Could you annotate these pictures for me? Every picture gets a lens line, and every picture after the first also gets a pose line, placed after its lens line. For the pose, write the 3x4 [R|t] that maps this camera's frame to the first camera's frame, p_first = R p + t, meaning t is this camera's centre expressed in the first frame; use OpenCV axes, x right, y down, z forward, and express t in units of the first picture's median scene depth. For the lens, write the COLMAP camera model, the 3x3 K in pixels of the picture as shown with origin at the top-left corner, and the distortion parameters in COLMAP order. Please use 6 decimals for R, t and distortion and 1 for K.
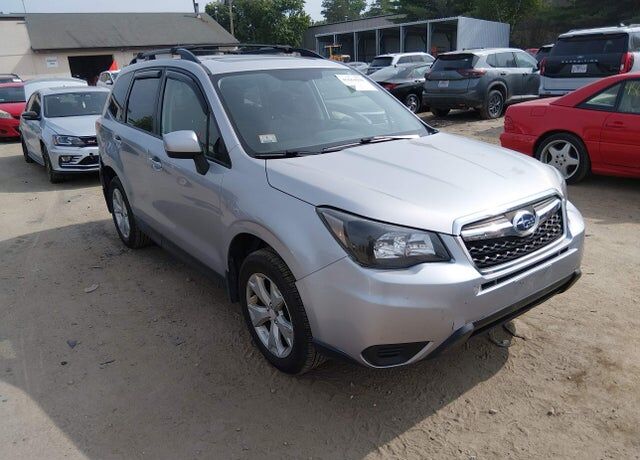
lens RADIAL K [[475.9, 0, 320.0], [0, 475.9, 230.0], [0, 0, 1]] dist [-0.003551, -0.005900]
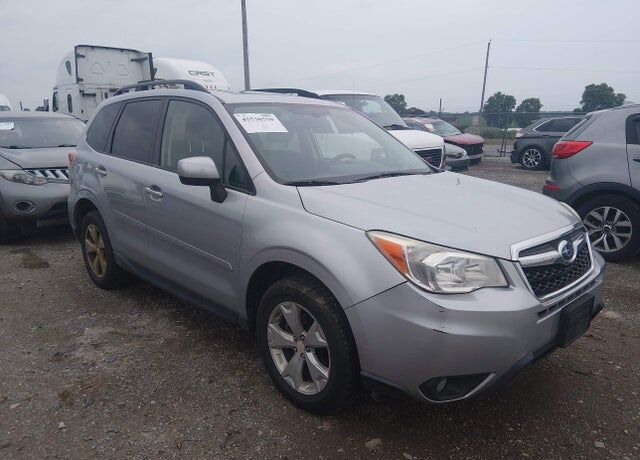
lens RADIAL K [[475.9, 0, 320.0], [0, 475.9, 230.0], [0, 0, 1]] dist [-0.003551, -0.005900]
pose [[0.992212, 0.021037, 0.122772, -0.213794], [-0.007422, 0.993869, -0.110314, 0.053144], [-0.124340, 0.108543, 0.986285, 0.066323]]
